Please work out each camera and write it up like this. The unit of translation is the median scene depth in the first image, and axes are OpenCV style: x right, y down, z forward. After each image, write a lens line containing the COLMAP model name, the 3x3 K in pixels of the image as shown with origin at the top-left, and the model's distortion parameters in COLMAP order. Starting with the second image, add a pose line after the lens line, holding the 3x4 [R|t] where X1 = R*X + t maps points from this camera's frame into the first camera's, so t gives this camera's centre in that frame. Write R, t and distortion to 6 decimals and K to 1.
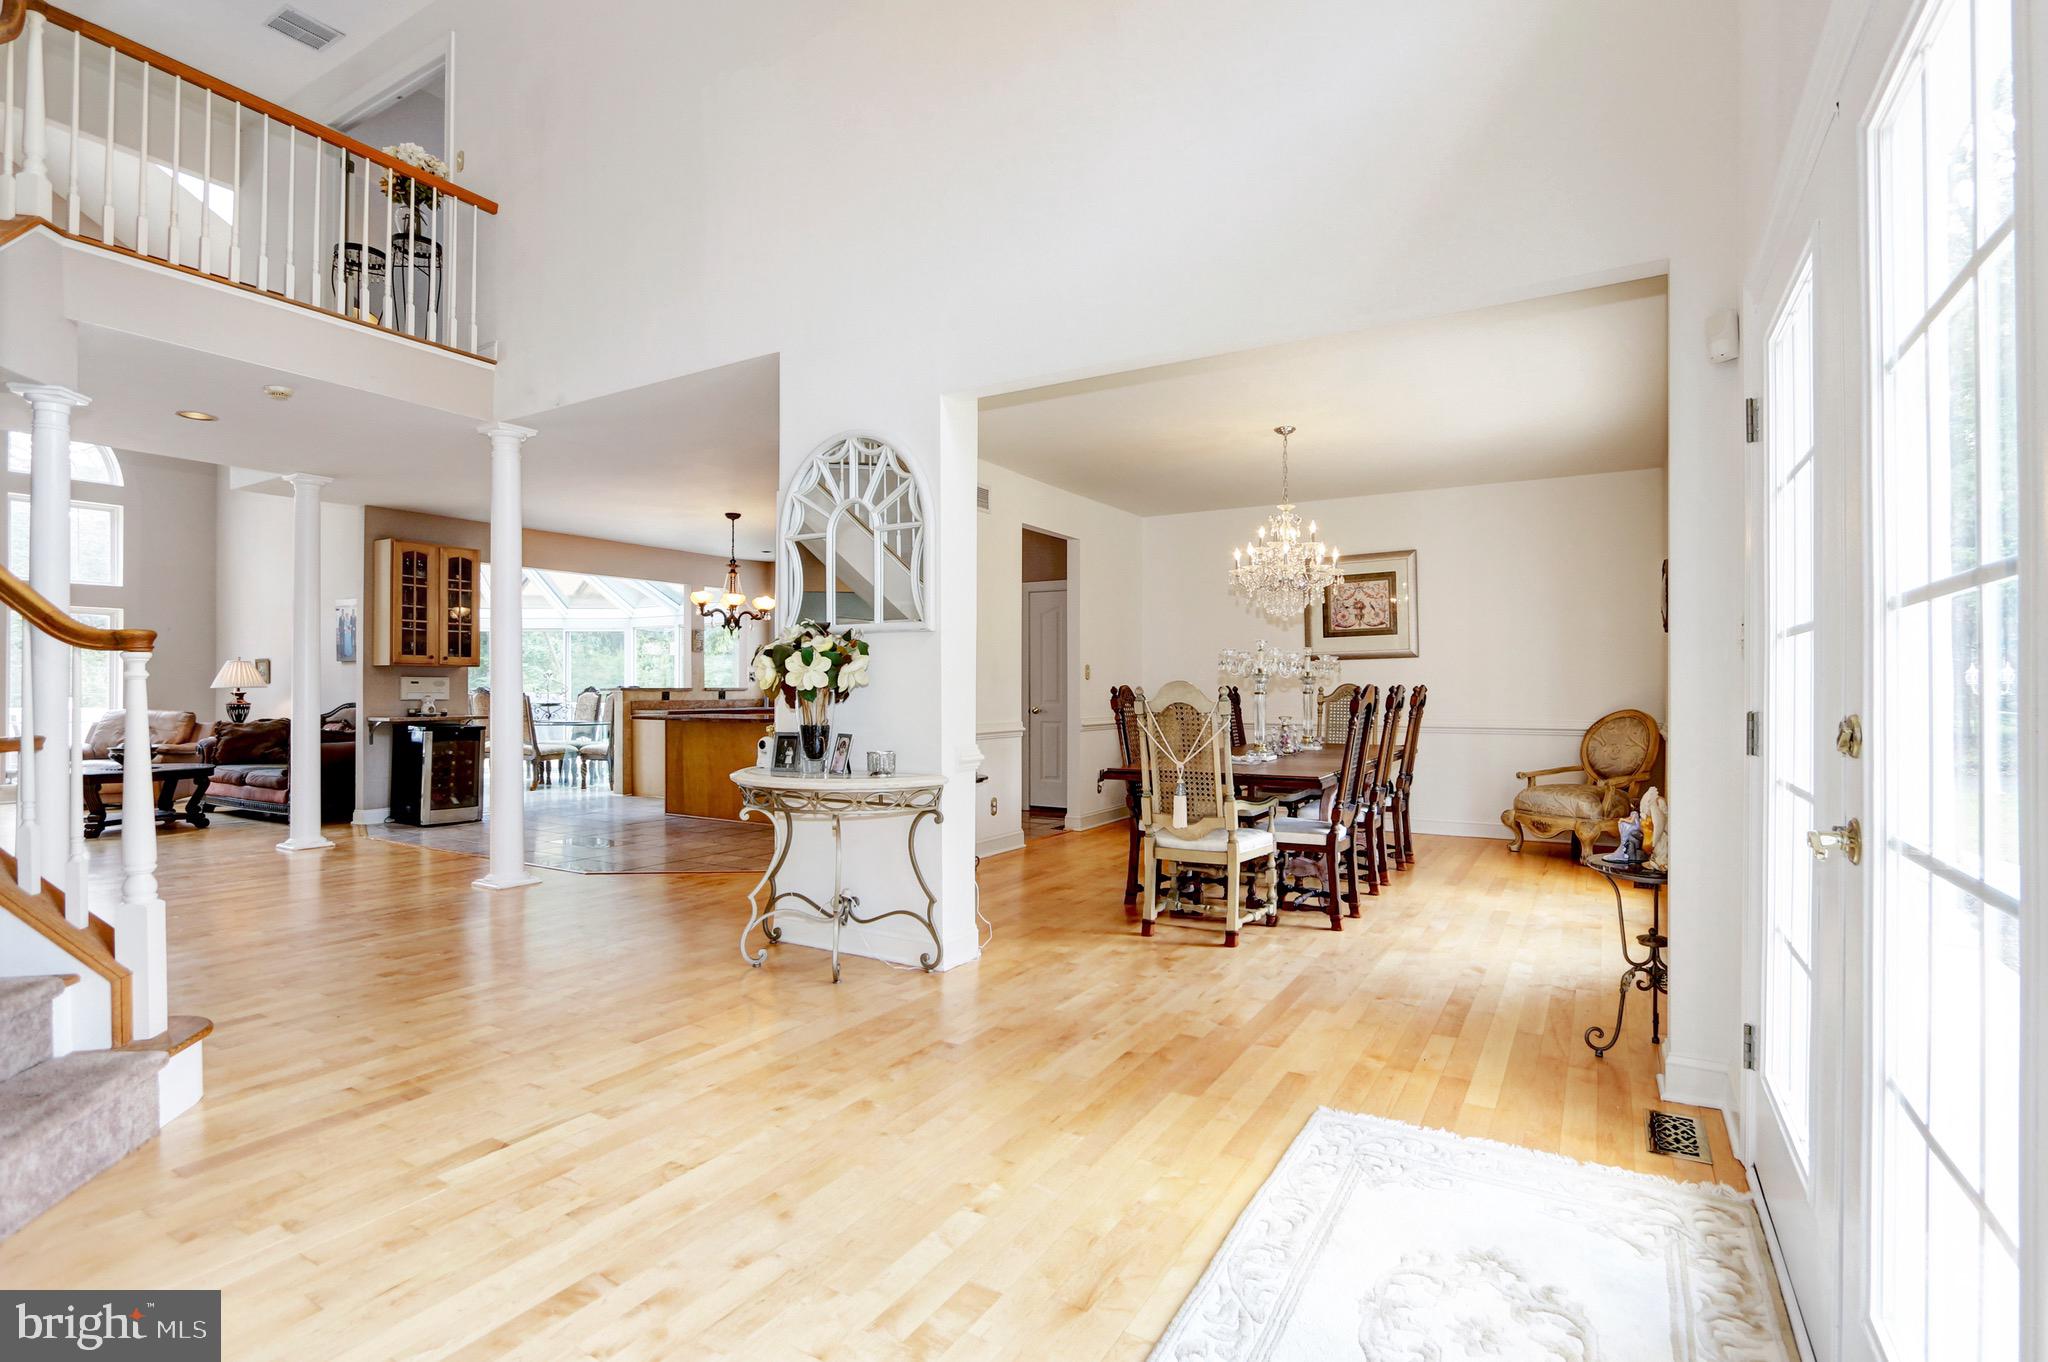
lens RADIAL K [[939.3, 0, 1033.3], [0, 939.3, 688.1], [0, 0, 1]] dist [-0.024679, 0.000287]
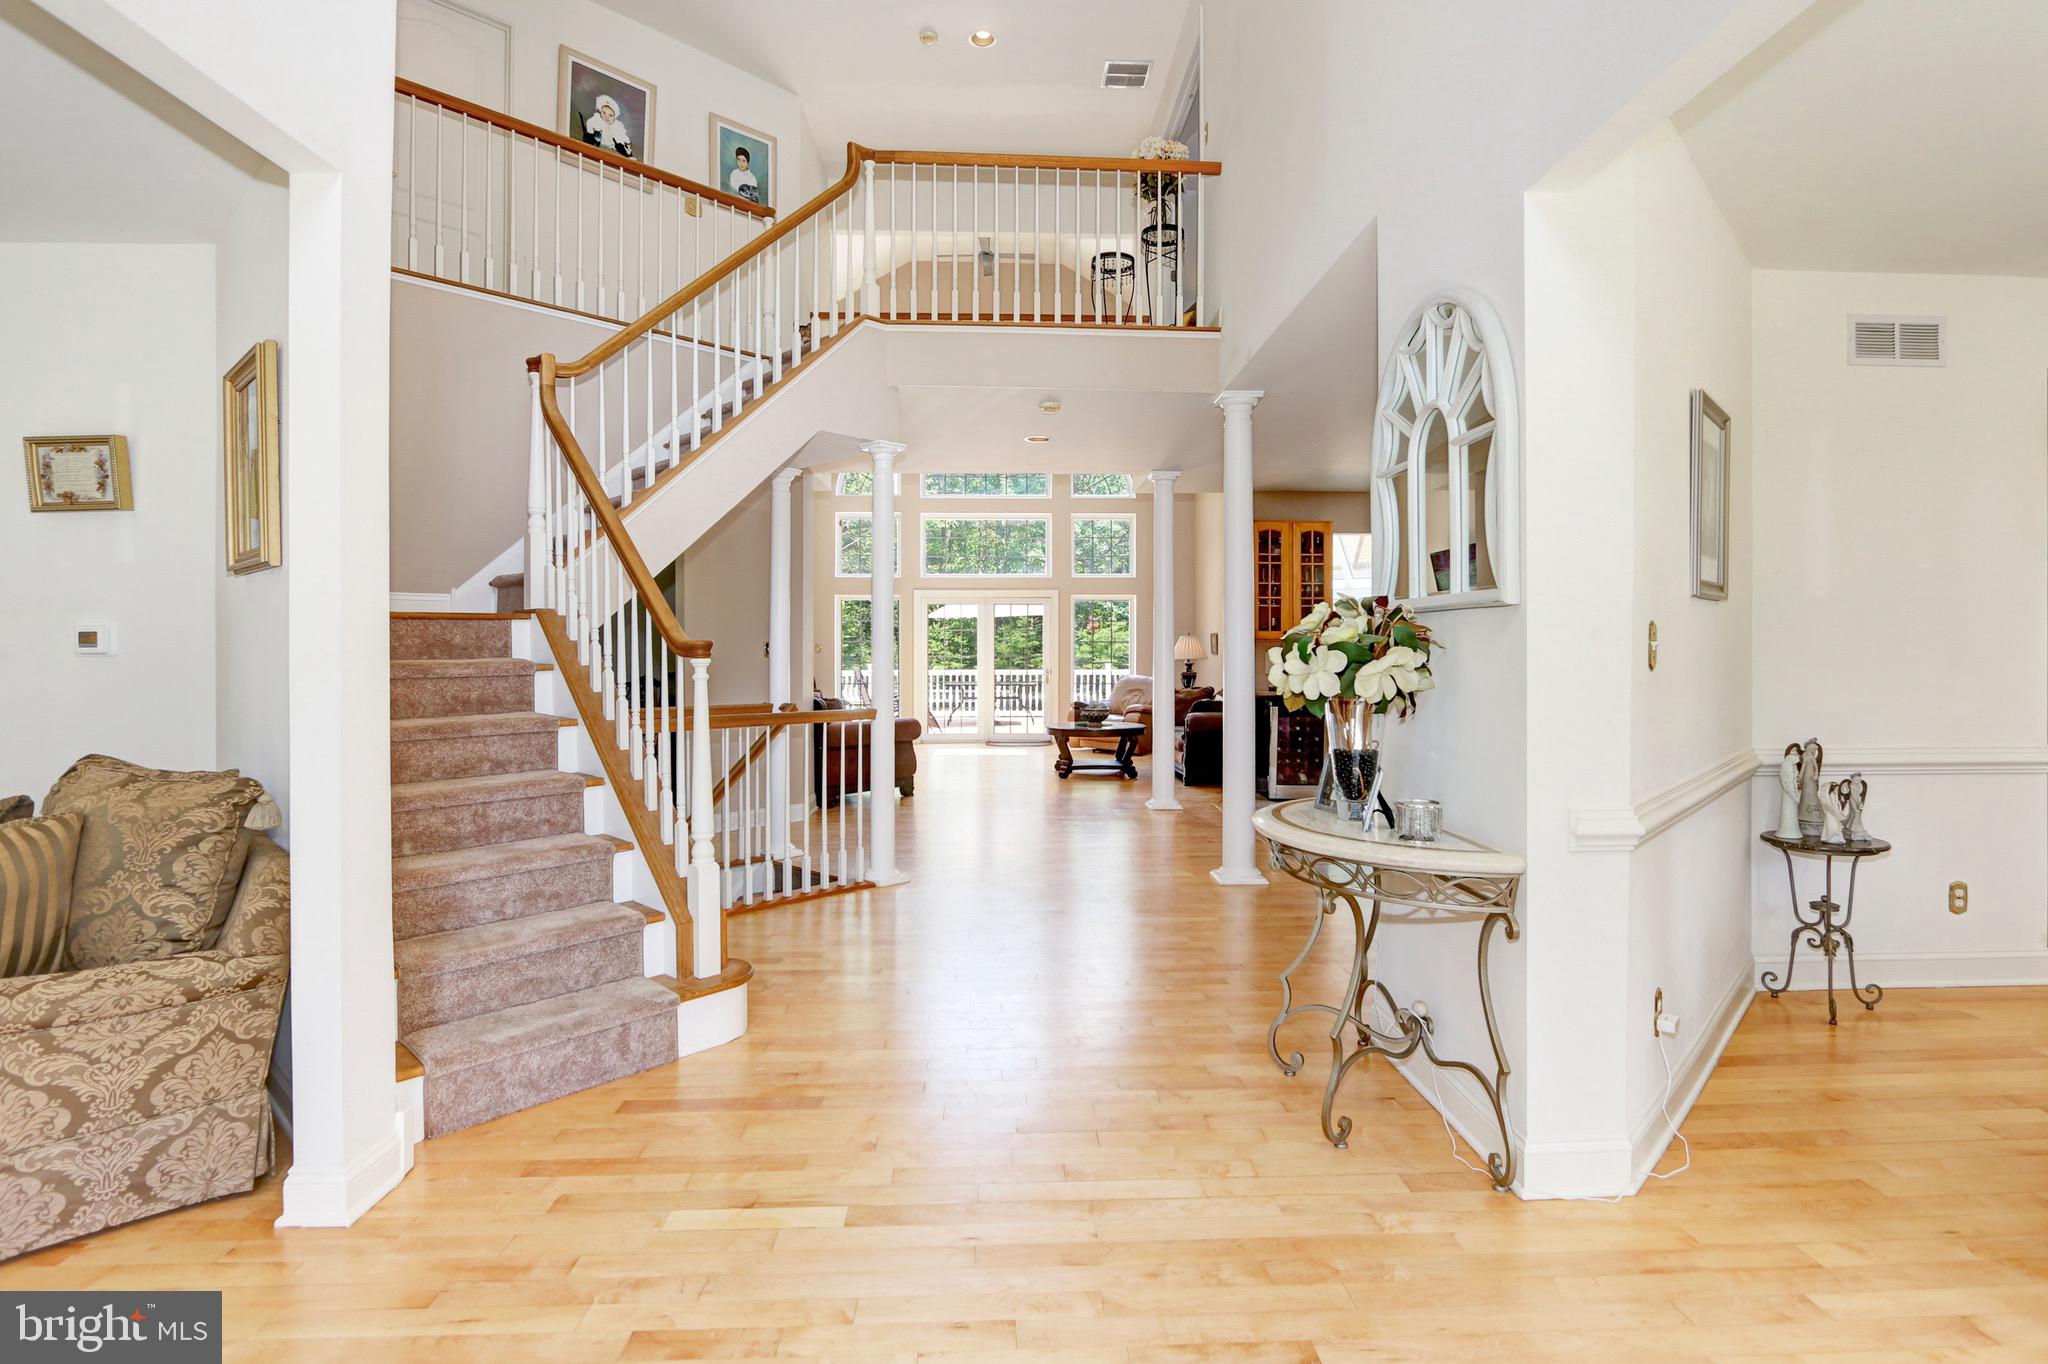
lens RADIAL K [[997.7, 0, 1028.6], [0, 997.7, 645.0], [0, 0, 1]] dist [-0.016959, 0.000791]
pose [[0.553354, -0.004975, -0.832931, 0.161634], [-0.000252, 0.999981, -0.006140, -0.021530], [0.832946, 0.003607, 0.553343, 0.276038]]
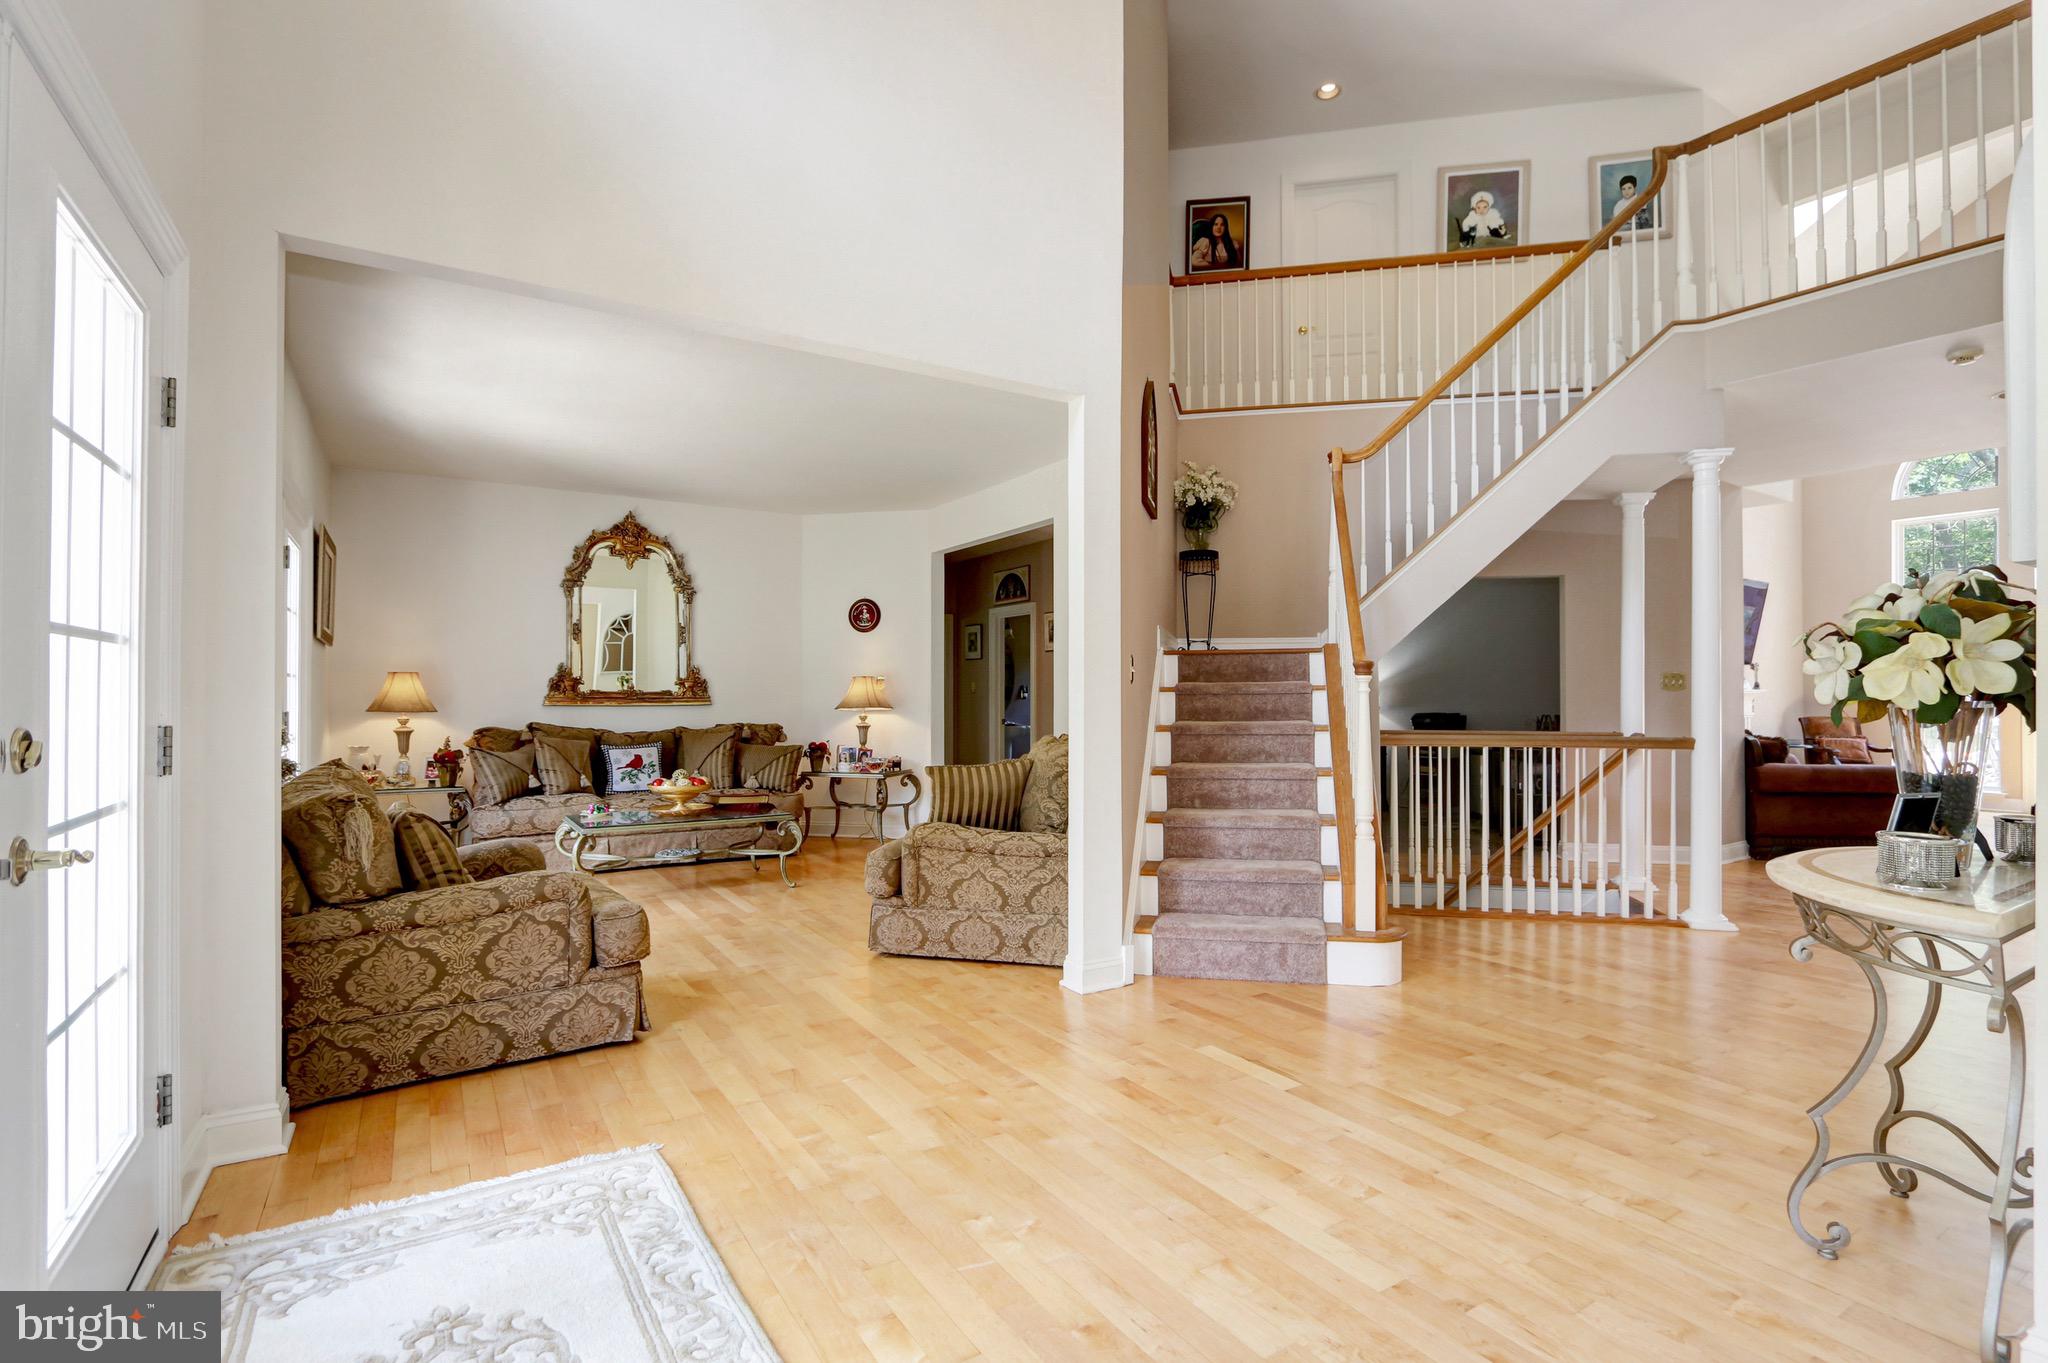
lens RADIAL K [[939.3, 0, 1033.3], [0, 939.3, 688.6], [0, 0, 1]] dist [-0.024679, 0.000287]
pose [[-0.440219, -0.008860, -0.897847, 0.289338], [-0.003972, 0.999961, -0.007920, -0.001111], [0.897882, 0.000080, -0.440237, 0.524155]]
